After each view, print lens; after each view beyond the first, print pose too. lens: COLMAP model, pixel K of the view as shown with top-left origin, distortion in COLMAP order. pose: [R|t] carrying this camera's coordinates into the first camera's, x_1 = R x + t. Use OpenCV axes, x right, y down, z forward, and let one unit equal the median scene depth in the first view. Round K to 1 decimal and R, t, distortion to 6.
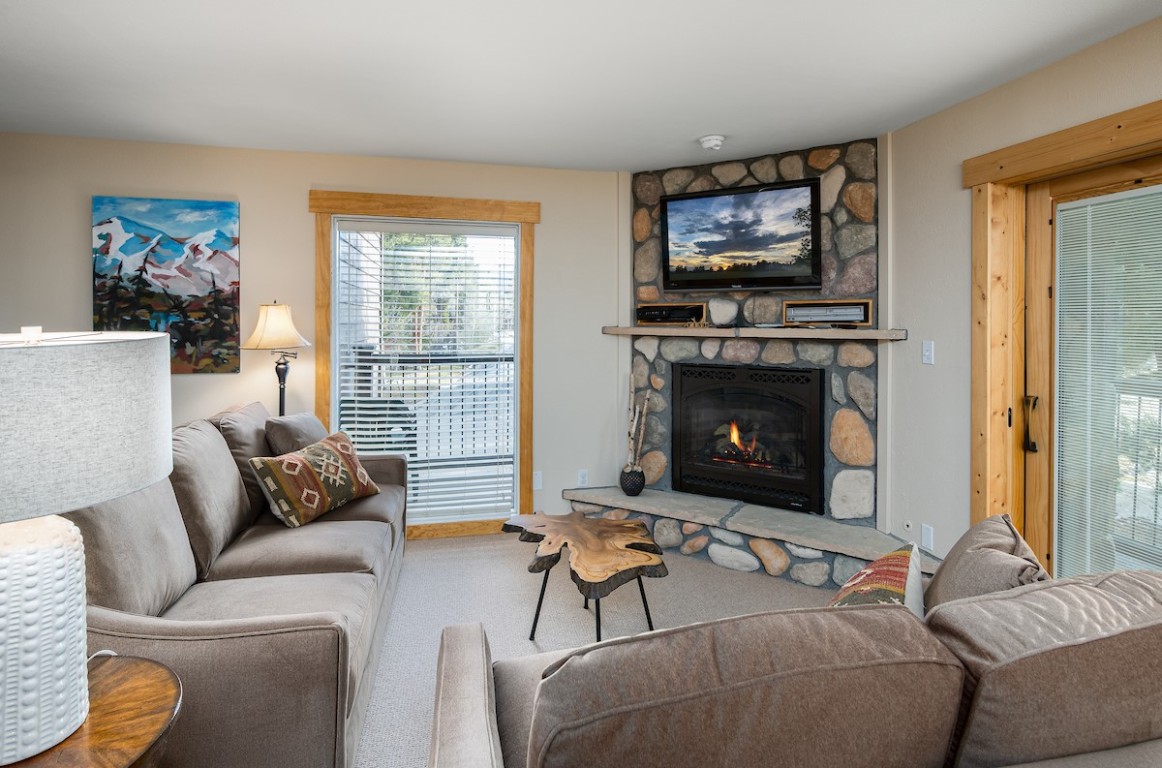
lens RADIAL K [[571.2, 0, 587.2], [0, 571.2, 316.9], [0, 0, 1]] dist [-0.000975, -0.000068]
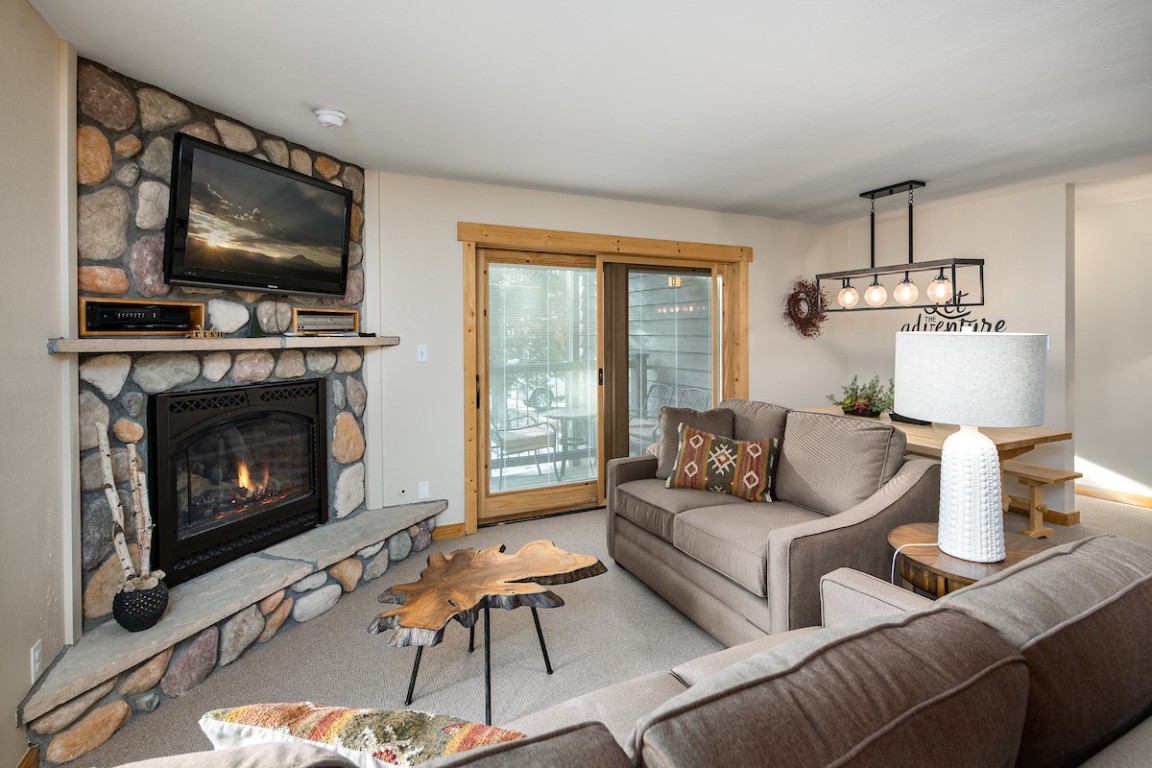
lens RADIAL K [[554.8, 0, 581.1], [0, 554.8, 339.9], [0, 0, 1]] dist [0.000216, 0.000026]
pose [[-0.205669, -0.010921, 0.978561, -0.615931], [-0.002762, 0.999940, 0.010579, 0.013065], [-0.978618, -0.000528, -0.205687, 0.741820]]
